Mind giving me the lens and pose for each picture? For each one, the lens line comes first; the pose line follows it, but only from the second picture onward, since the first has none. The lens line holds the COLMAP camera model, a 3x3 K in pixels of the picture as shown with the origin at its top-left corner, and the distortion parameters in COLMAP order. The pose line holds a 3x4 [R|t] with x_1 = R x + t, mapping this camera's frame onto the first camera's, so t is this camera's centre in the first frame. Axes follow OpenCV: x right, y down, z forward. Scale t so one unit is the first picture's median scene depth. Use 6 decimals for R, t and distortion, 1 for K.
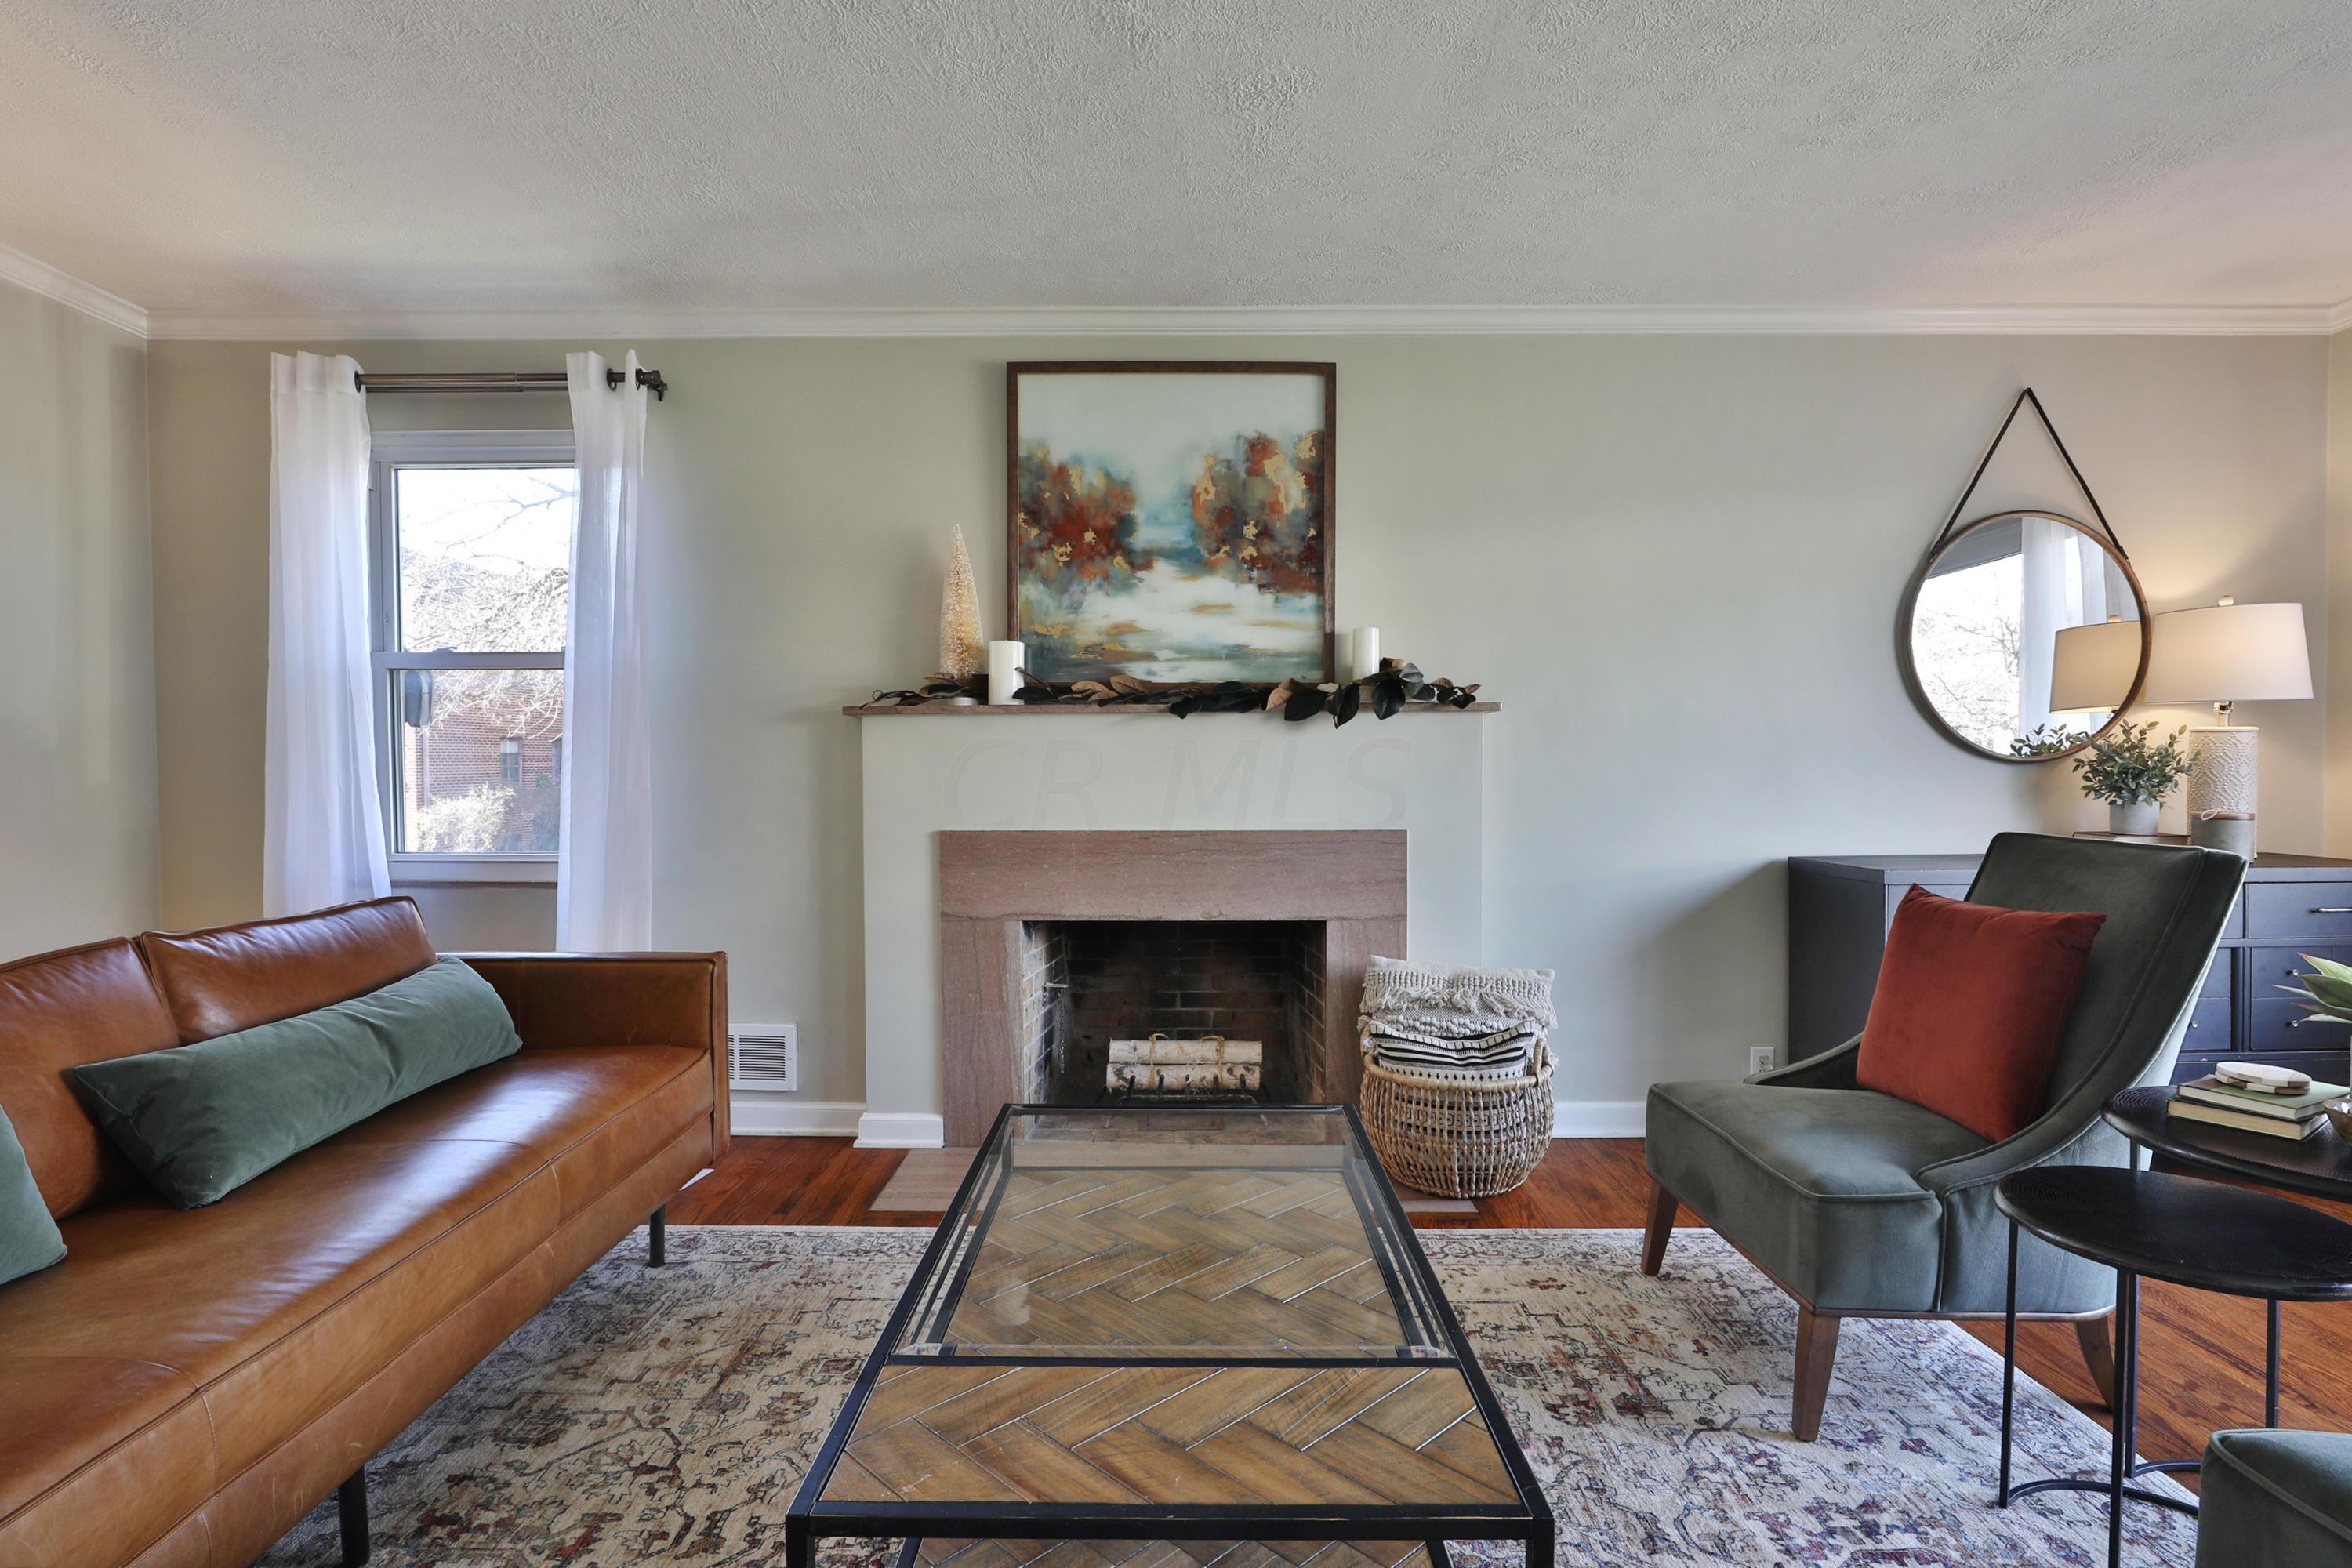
lens RADIAL K [[1148.1, 0, 1176.2], [0, 1148.1, 790.3], [0, 0, 1]] dist [-0.021905, 0.004944]
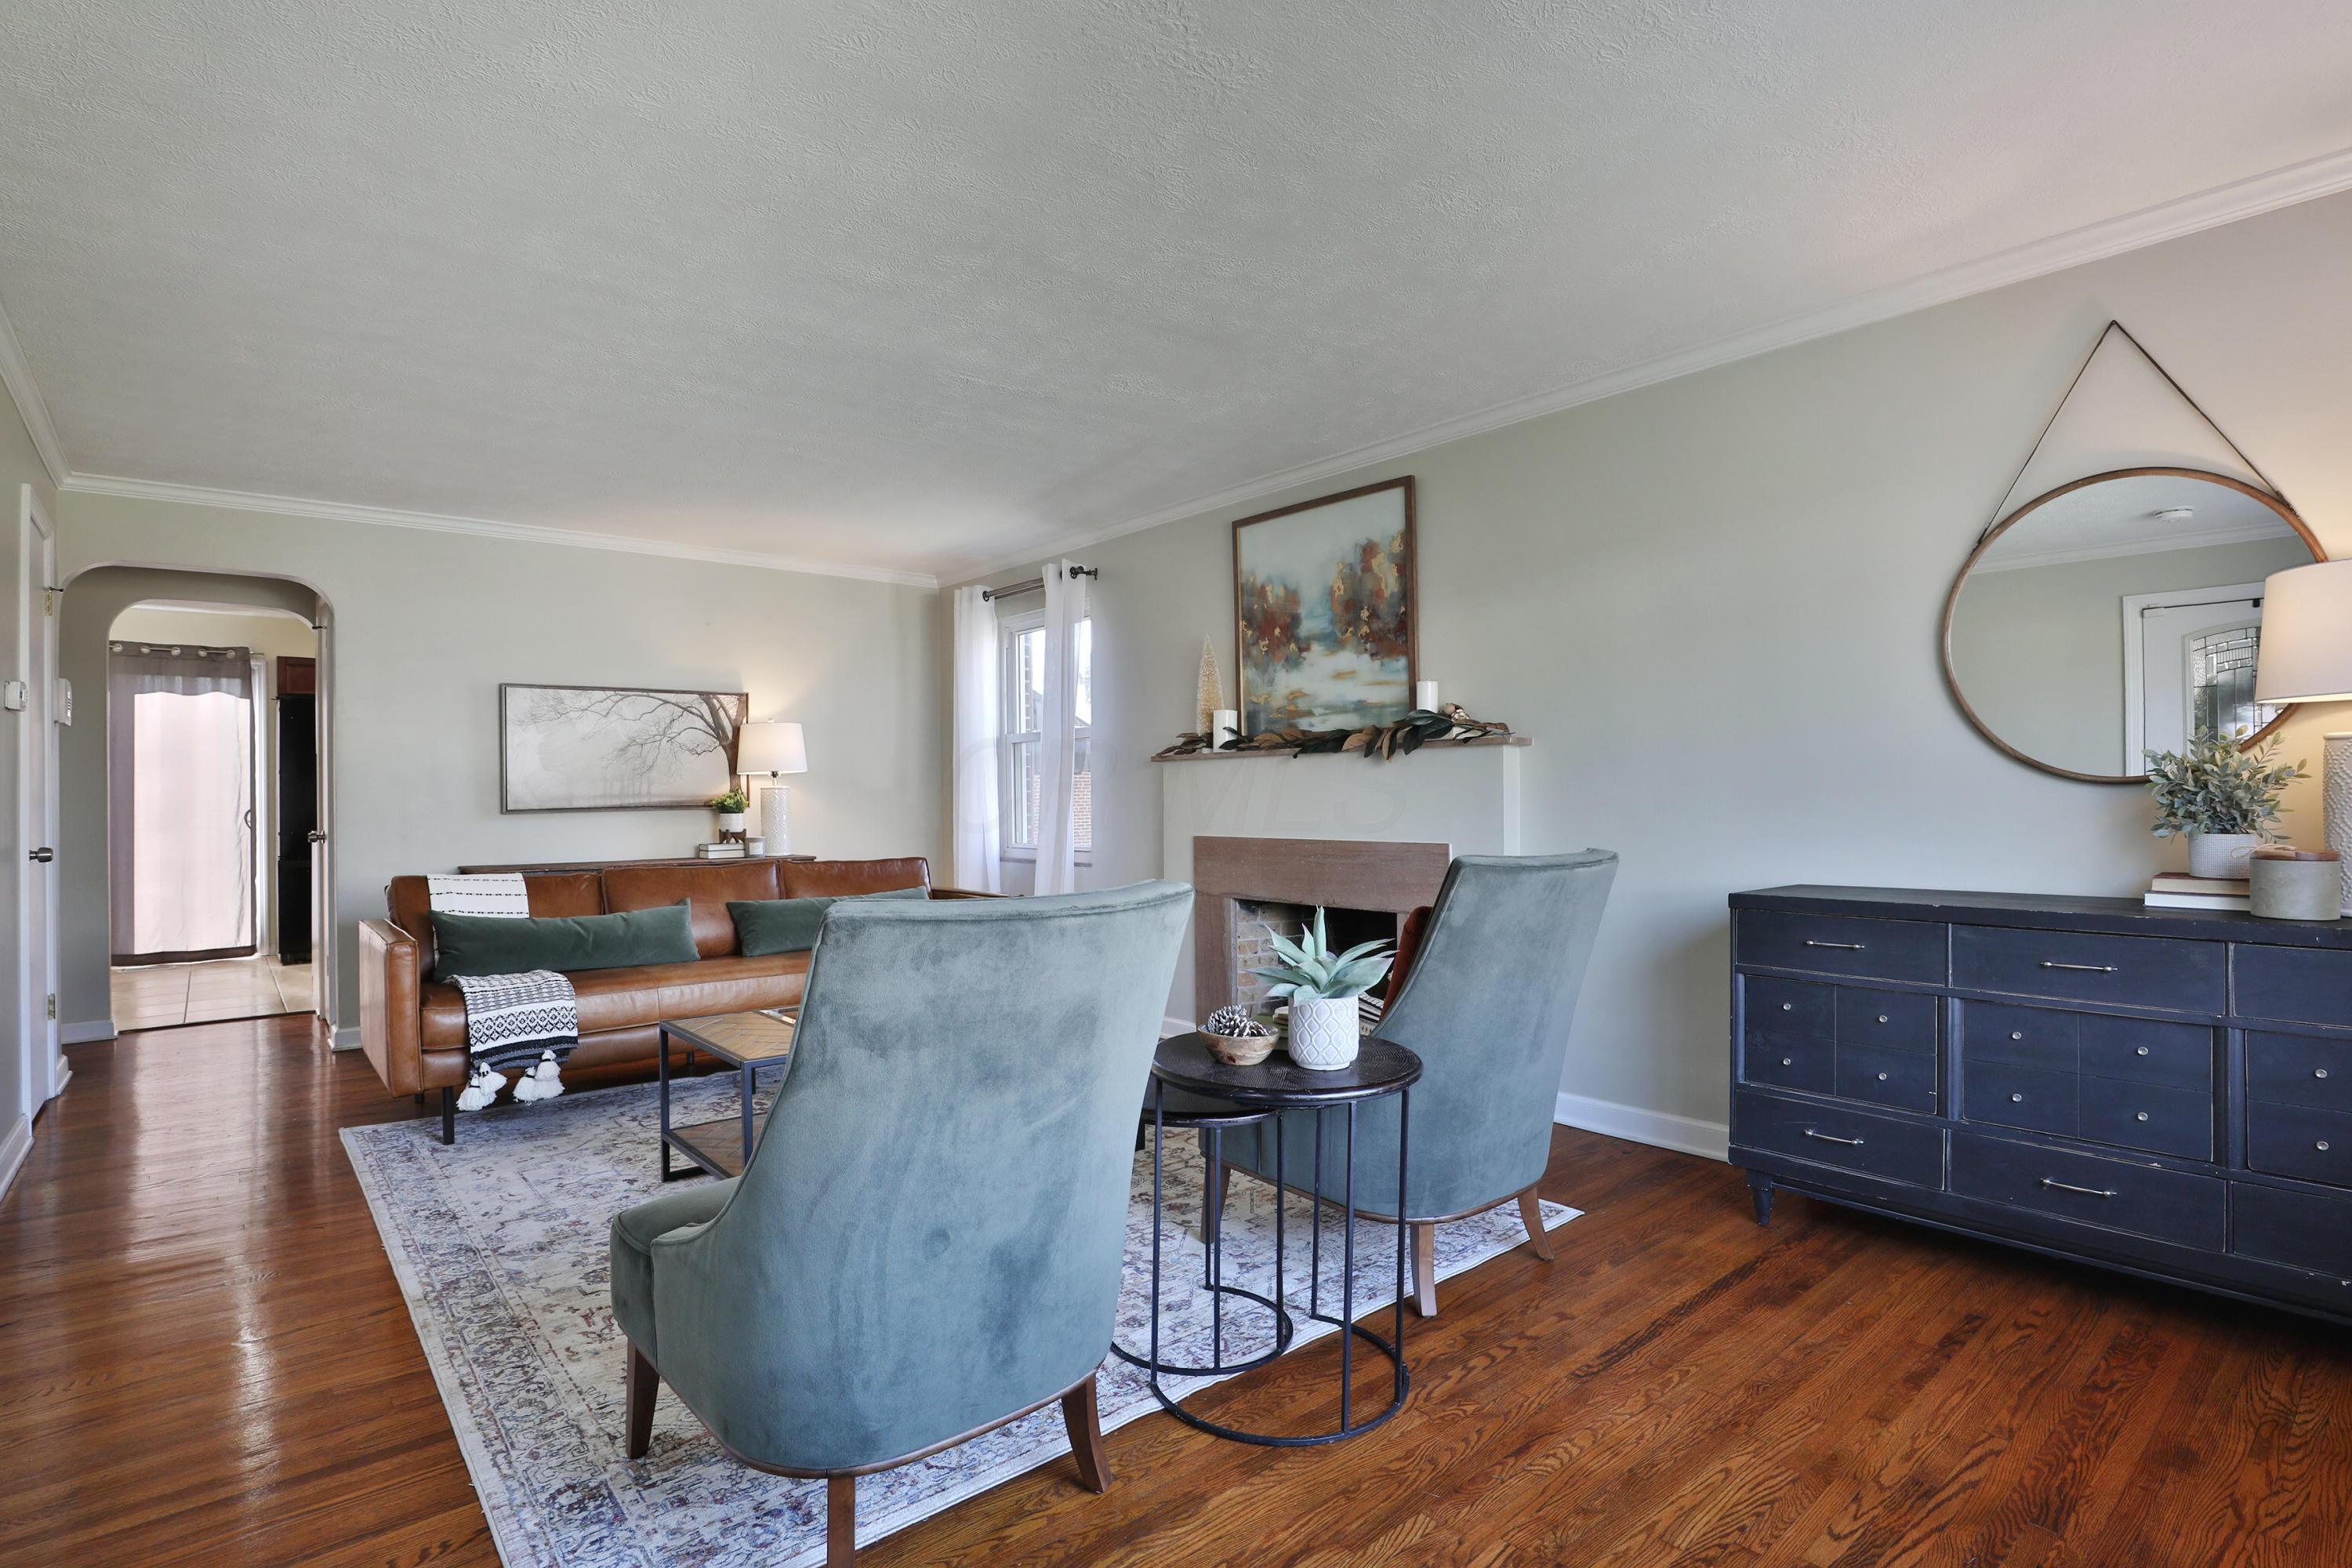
lens RADIAL K [[1148.1, 0, 1180.6], [0, 1148.1, 777.1], [0, 0, 1]] dist [-0.021905, 0.004944]
pose [[0.654853, -0.014189, -0.755623, 0.923563], [-0.007772, 0.999644, -0.025507, -0.003303], [0.755717, 0.022576, 0.654509, -0.020793]]
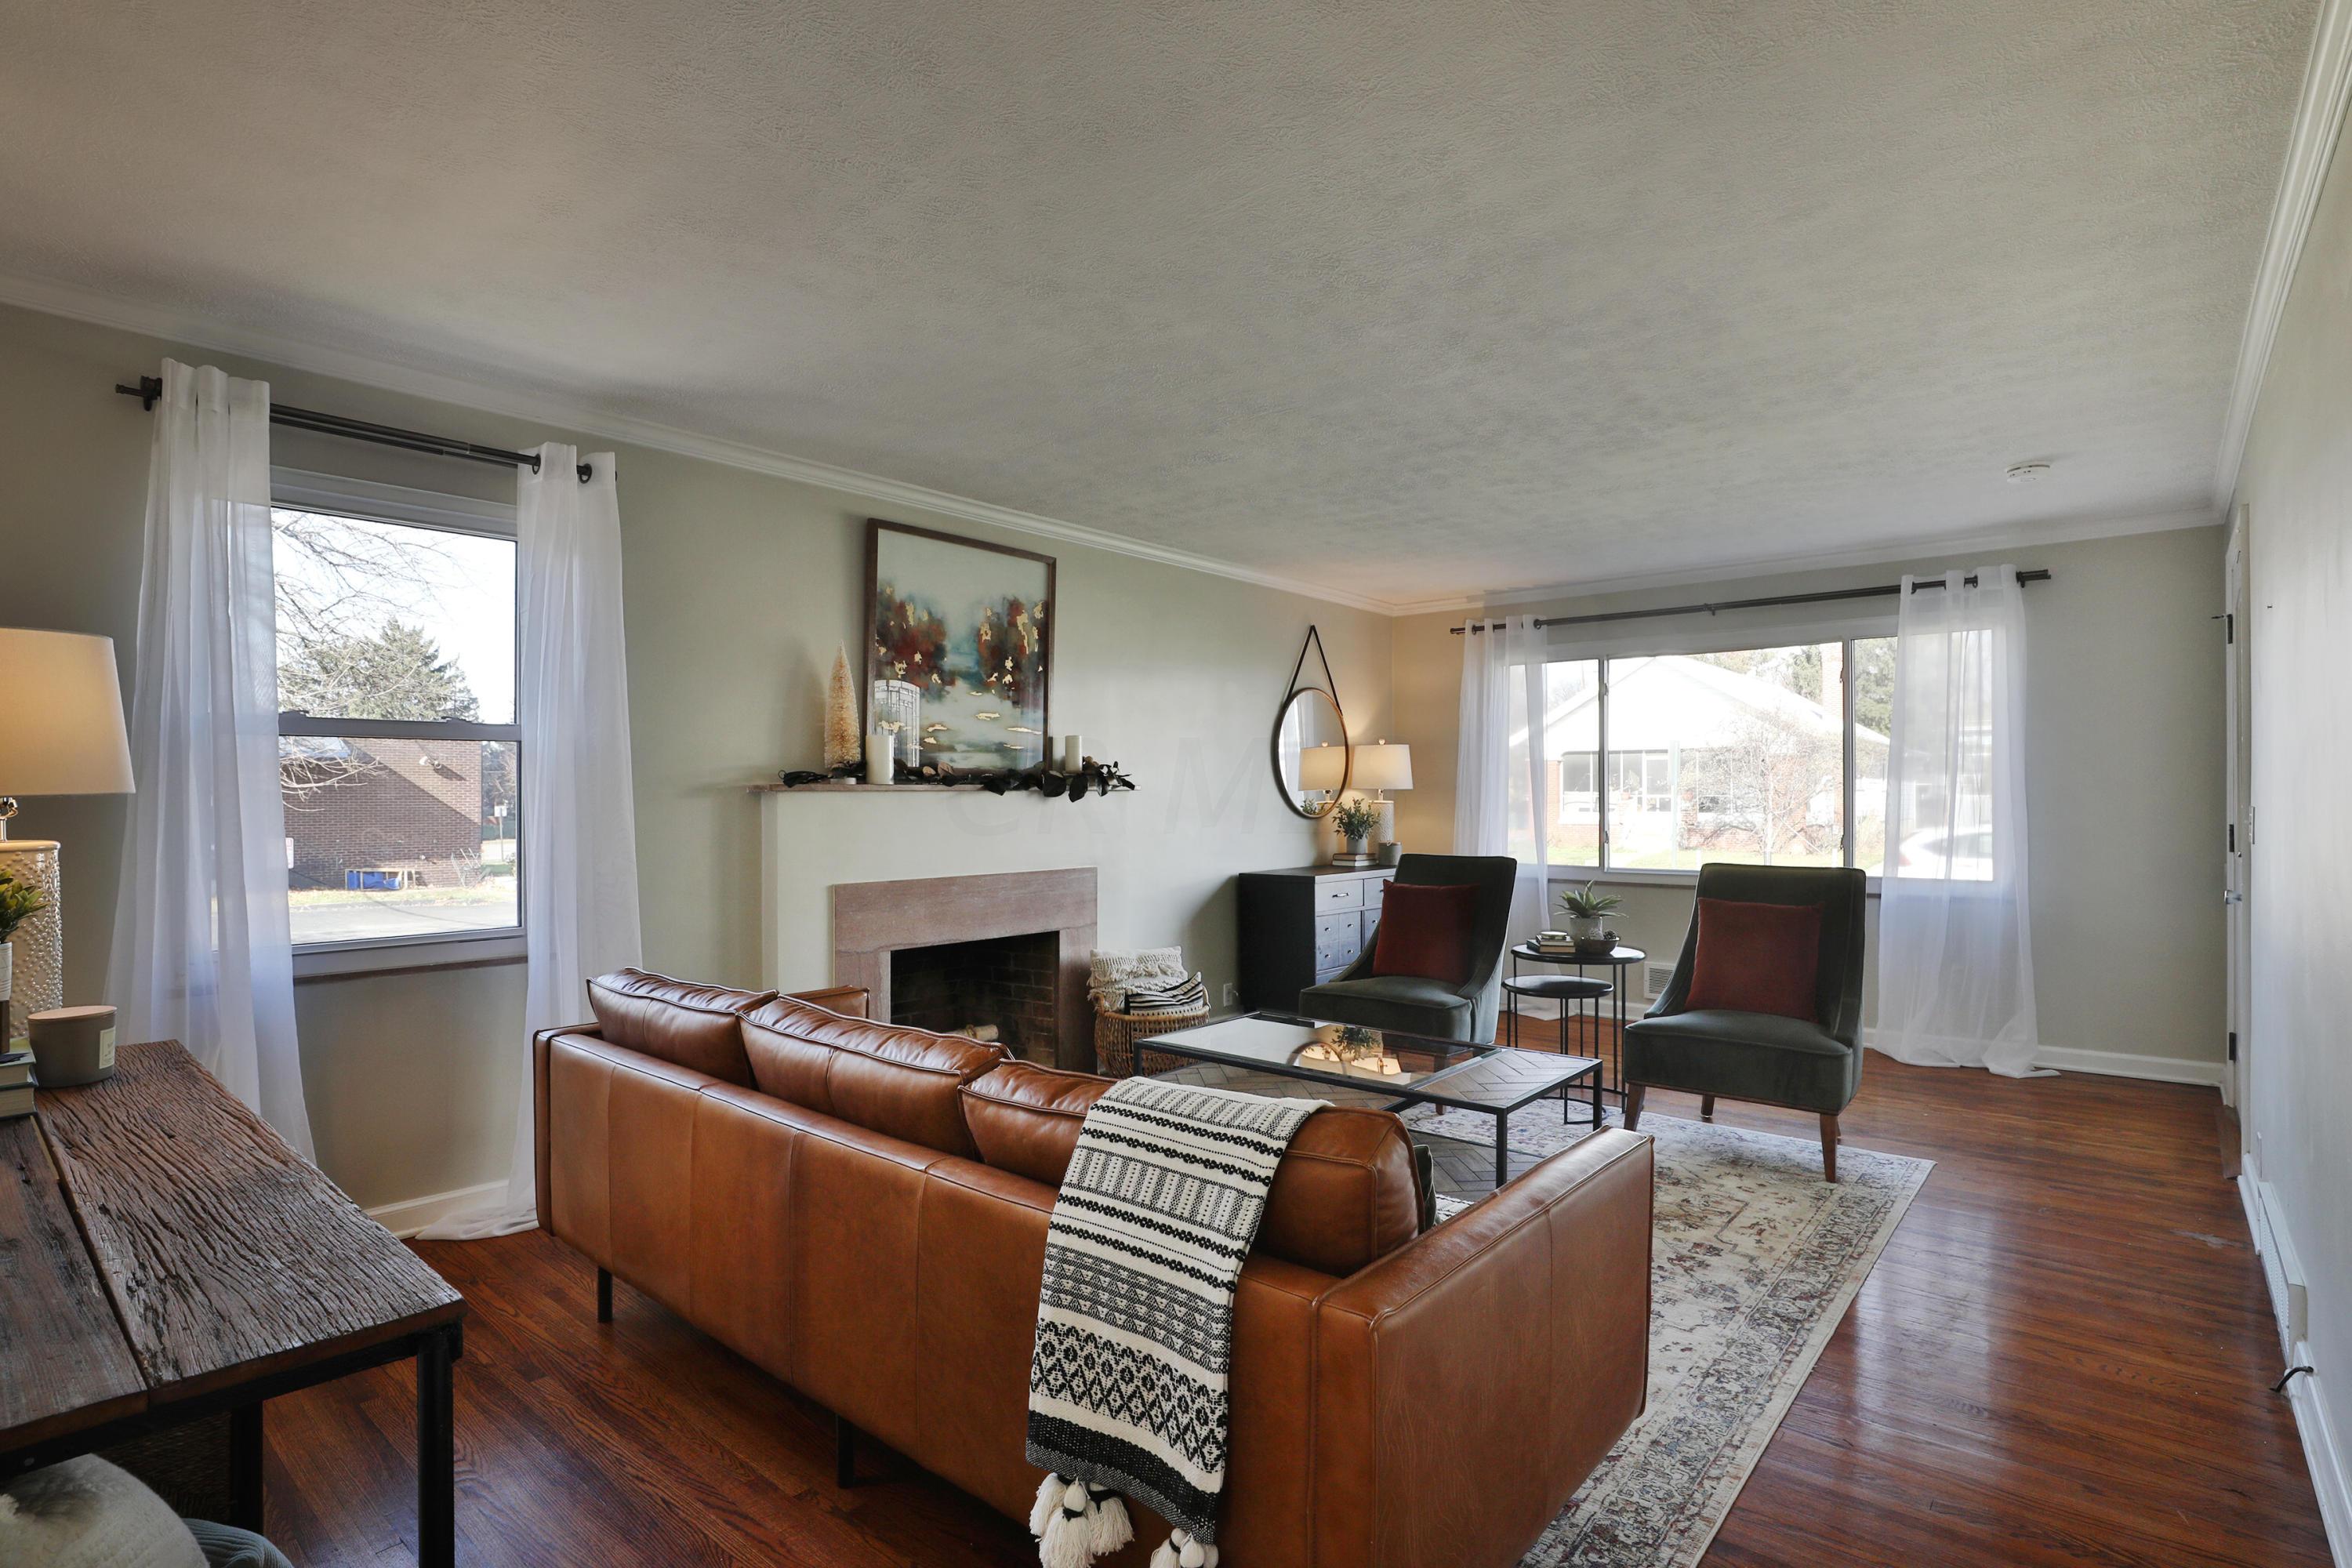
lens RADIAL K [[1152.6, 0, 1169.2], [0, 1152.6, 800.7], [0, 0, 1]] dist [-0.038750, -0.001231]
pose [[0.653994, -0.000824, 0.756499, -0.896359], [0.017584, 0.999746, -0.014113, -0.031098], [-0.756295, 0.022532, 0.653843, -0.089690]]
